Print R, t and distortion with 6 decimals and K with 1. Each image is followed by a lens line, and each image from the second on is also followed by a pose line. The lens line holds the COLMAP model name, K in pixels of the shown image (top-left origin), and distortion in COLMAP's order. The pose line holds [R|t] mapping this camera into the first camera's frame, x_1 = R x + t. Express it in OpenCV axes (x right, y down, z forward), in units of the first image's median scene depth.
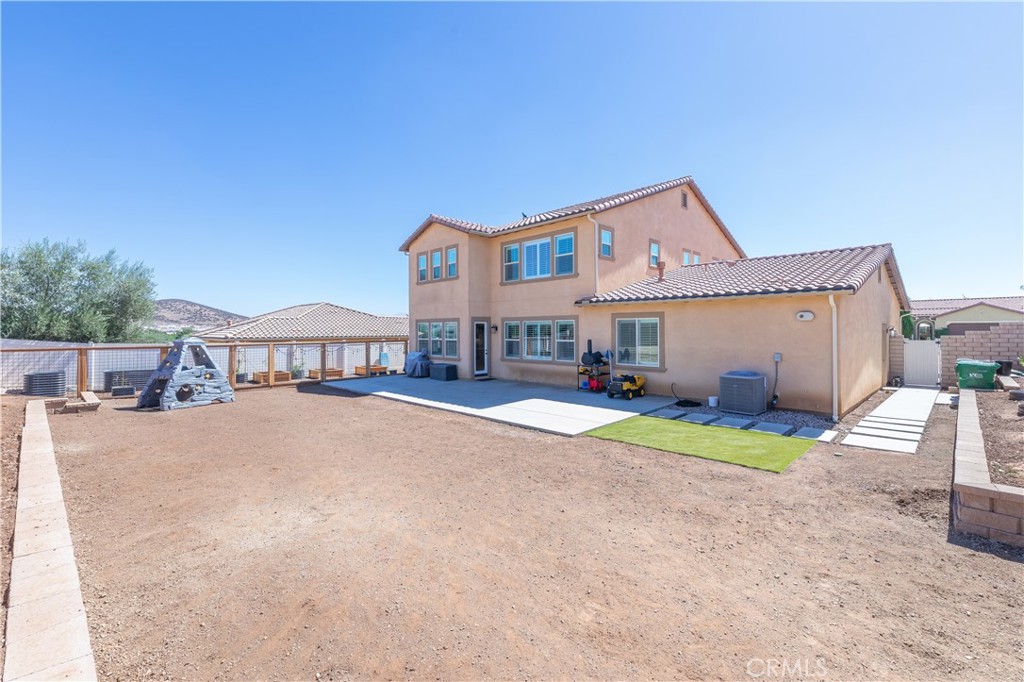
lens RADIAL K [[436.7, 0, 513.6], [0, 436.7, 337.7], [0, 0, 1]] dist [-0.000630, -0.000753]
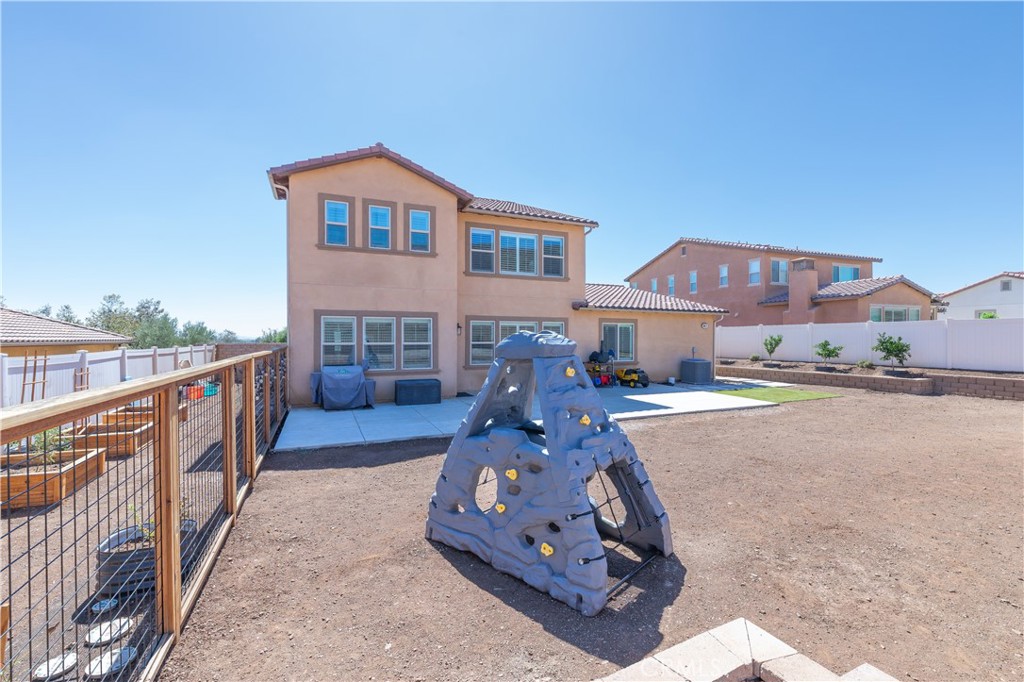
lens RADIAL K [[436.7, 0, 513.6], [0, 436.7, 337.7], [0, 0, 1]] dist [-0.000630, -0.000753]
pose [[0.348426, 0.004991, 0.937323, -0.812384], [0.013845, 0.999849, -0.010470, 0.005197], [-0.937234, 0.016625, 0.348304, 0.698929]]
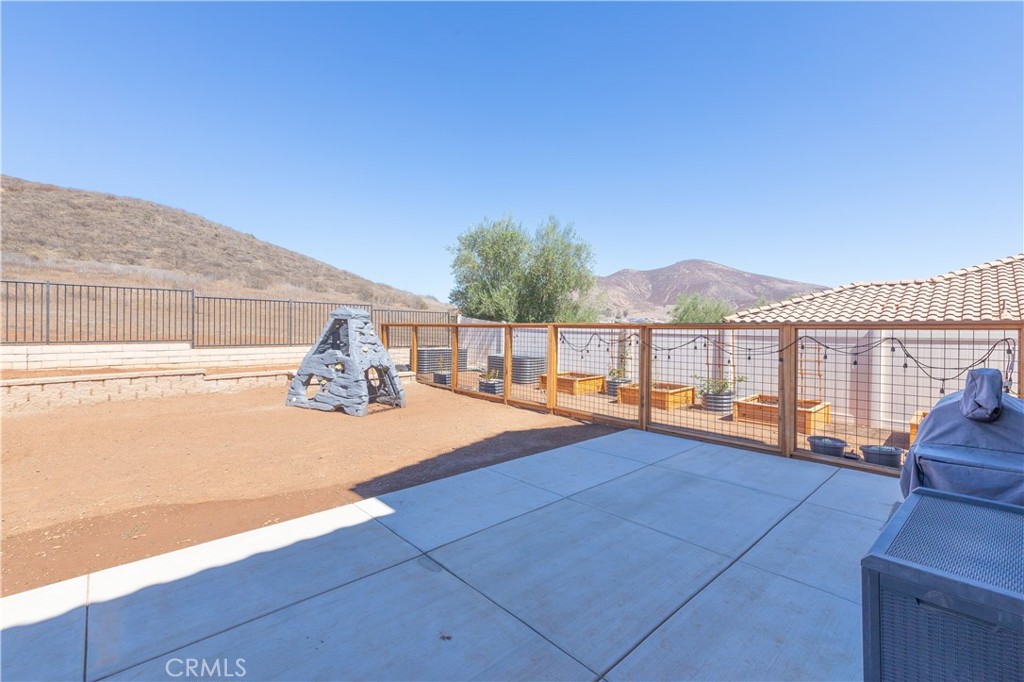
lens RADIAL K [[436.7, 0, 513.6], [0, 436.7, 337.7], [0, 0, 1]] dist [-0.000630, -0.000753]
pose [[-0.040740, 0.028940, -0.998751, -0.058554], [-0.024193, 0.999259, 0.029942, 0.015427], [0.998877, 0.025383, -0.040010, 0.989034]]
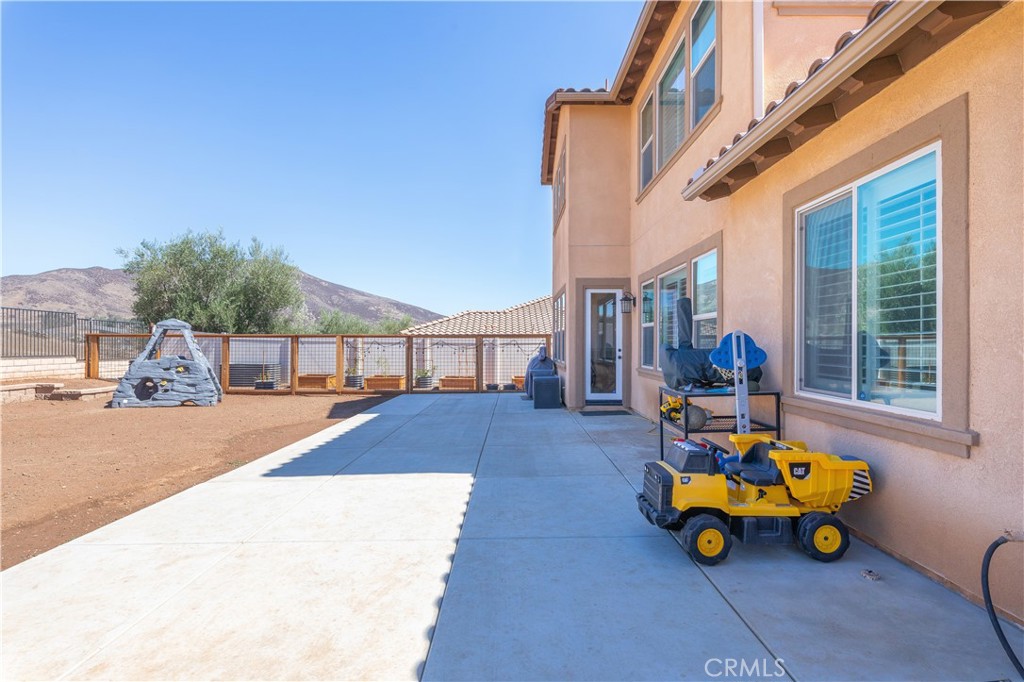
lens RADIAL K [[534.3, 0, 509.9], [0, 534.3, 345.6], [0, 0, 1]] dist [-0.003344, -0.000797]
pose [[0.710429, 0.007486, -0.703729, 0.284540], [-0.016882, 0.999837, -0.006407, 0.032815], [0.703566, 0.016432, 0.710440, 0.572303]]
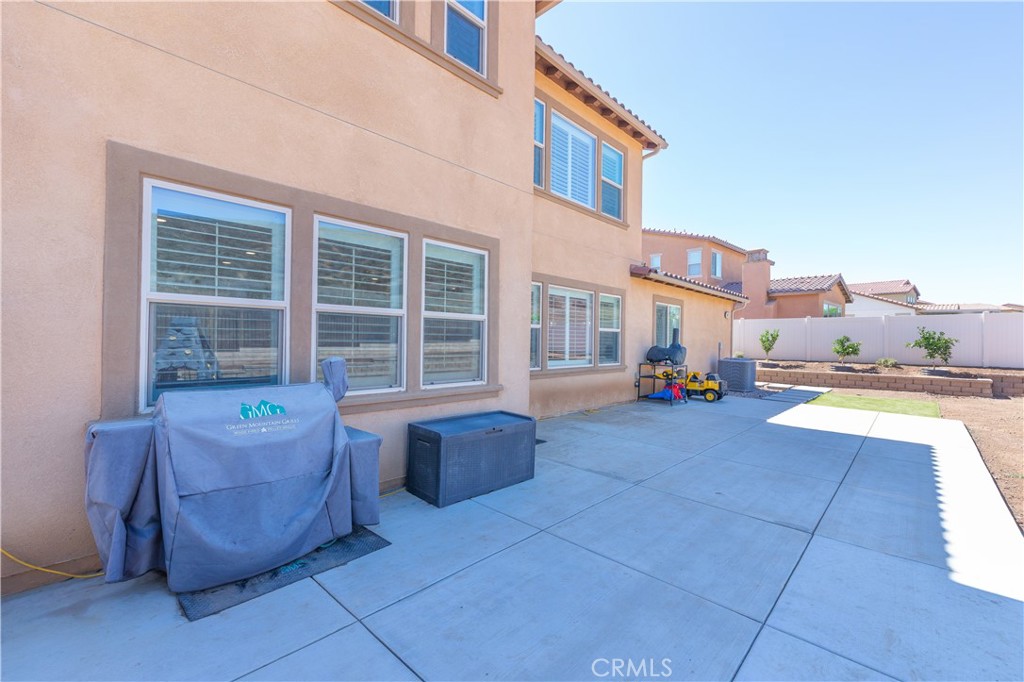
lens RADIAL K [[436.7, 0, 513.6], [0, 436.7, 337.7], [0, 0, 1]] dist [-0.000630, -0.000753]
pose [[-0.043812, 0.008956, 0.999000, -0.437055], [0.003047, 0.999956, -0.008831, 0.021205], [-0.999035, 0.002657, -0.043838, 1.096190]]
